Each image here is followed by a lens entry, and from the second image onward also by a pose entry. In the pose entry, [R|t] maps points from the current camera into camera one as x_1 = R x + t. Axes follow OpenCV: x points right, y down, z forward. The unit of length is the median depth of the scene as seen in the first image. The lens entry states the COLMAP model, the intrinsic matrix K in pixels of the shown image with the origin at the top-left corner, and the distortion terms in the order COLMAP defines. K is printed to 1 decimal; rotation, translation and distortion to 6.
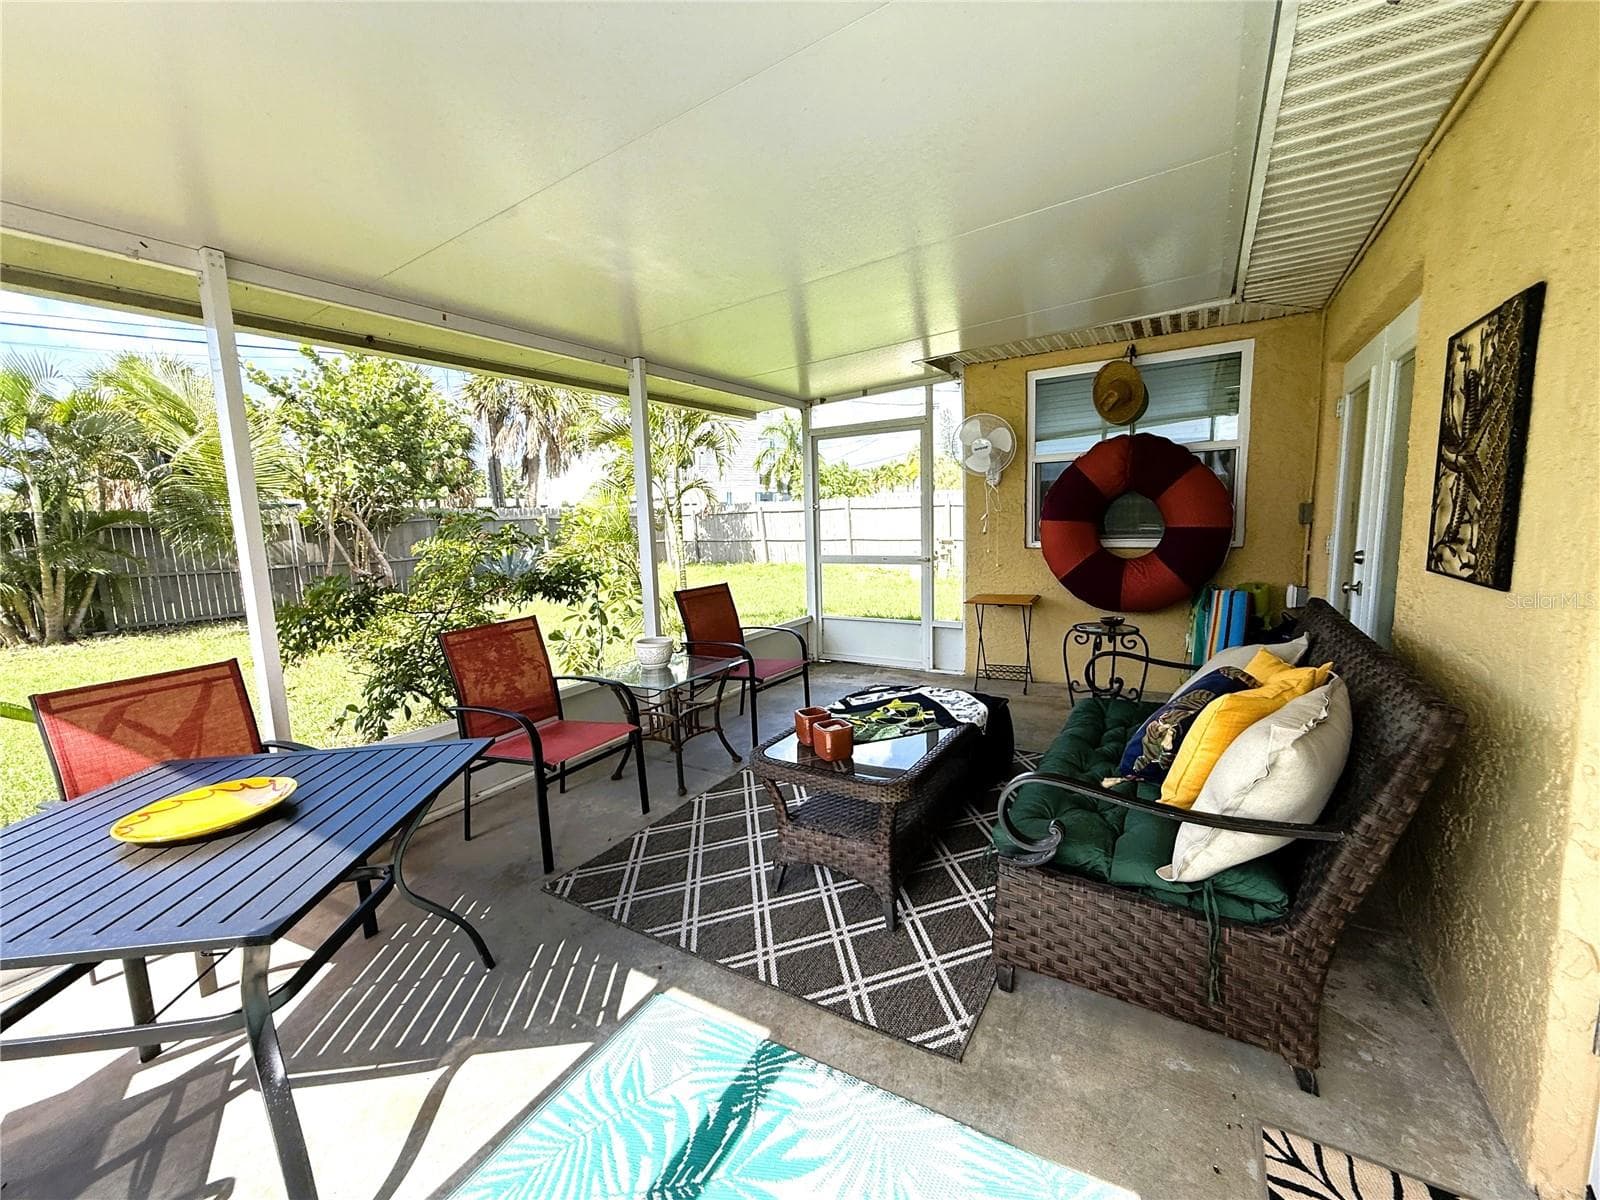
lens RADIAL K [[644.2, 0, 800.6], [0, 644.2, 595.1], [0, 0, 1]] dist [0.002704, 0.000780]
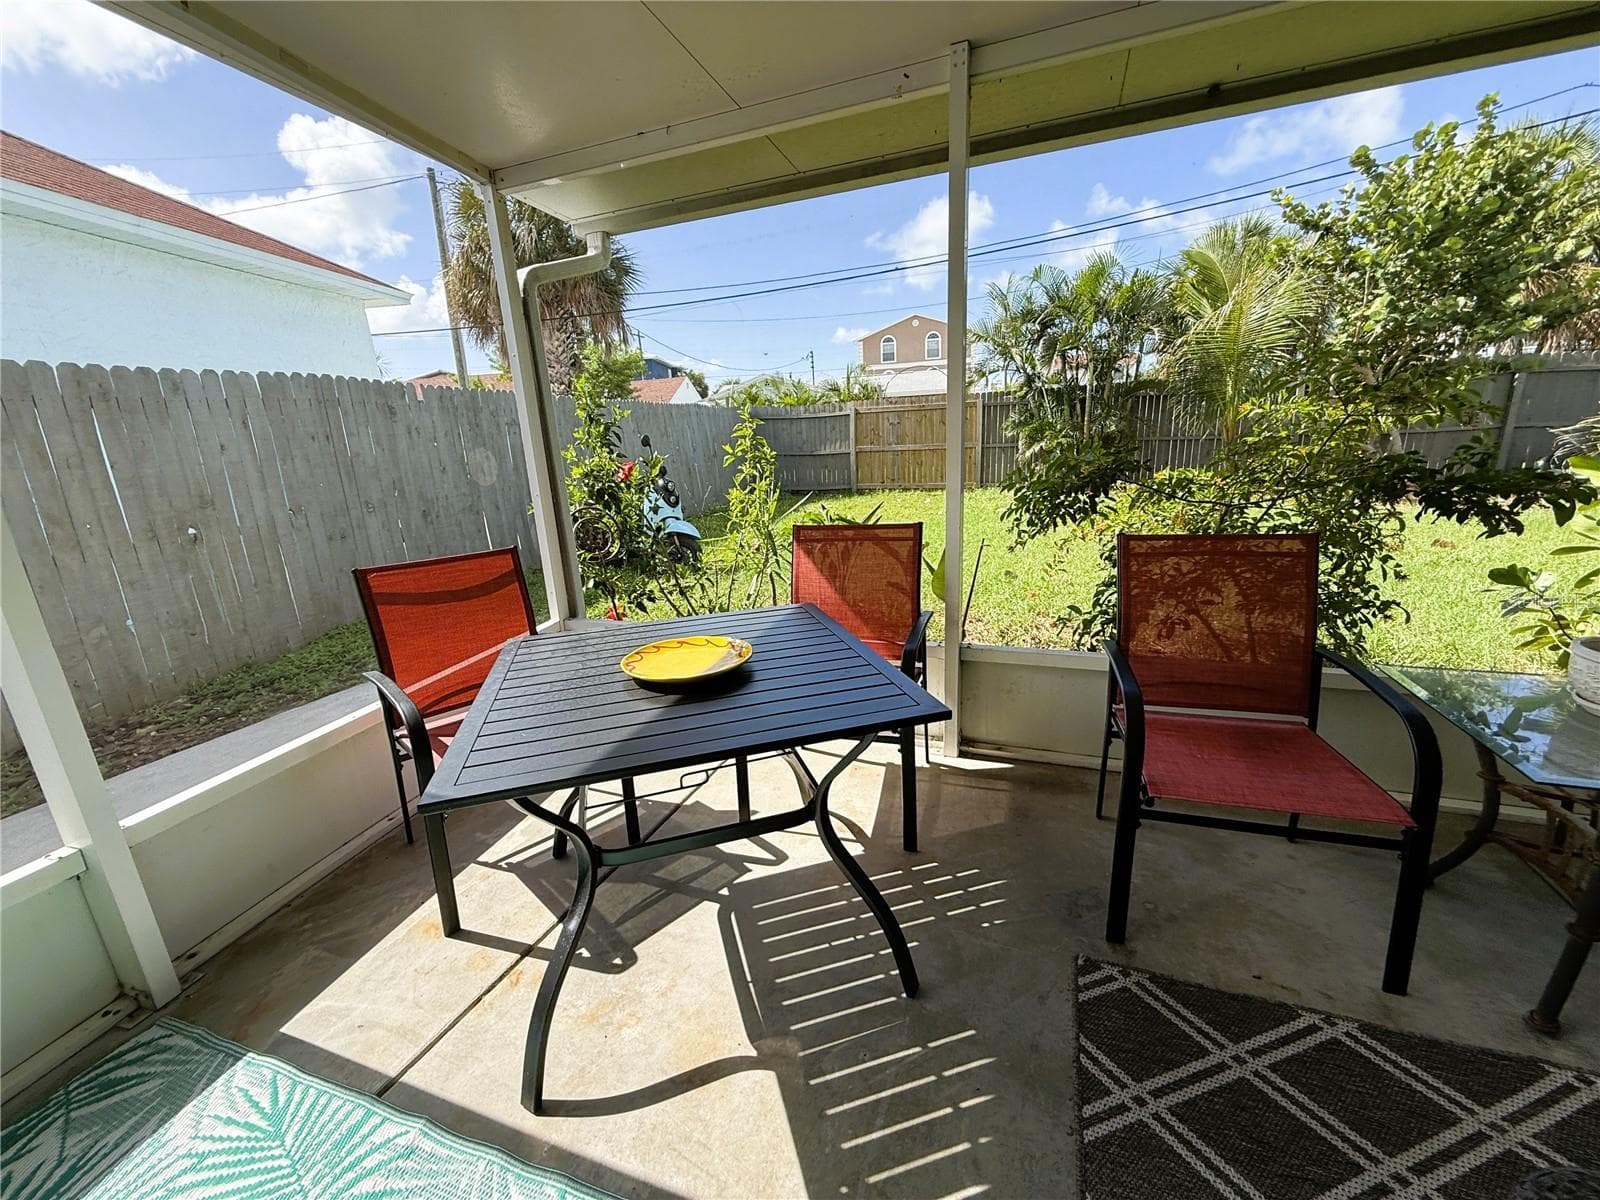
lens RADIAL K [[644.2, 0, 800.6], [0, 644.2, 595.1], [0, 0, 1]] dist [0.002704, 0.000780]
pose [[0.193474, 0.277004, -0.941189, 0.047870], [-0.083388, 0.960486, 0.265542, -0.036483], [0.977555, 0.027109, 0.208928, 0.521811]]
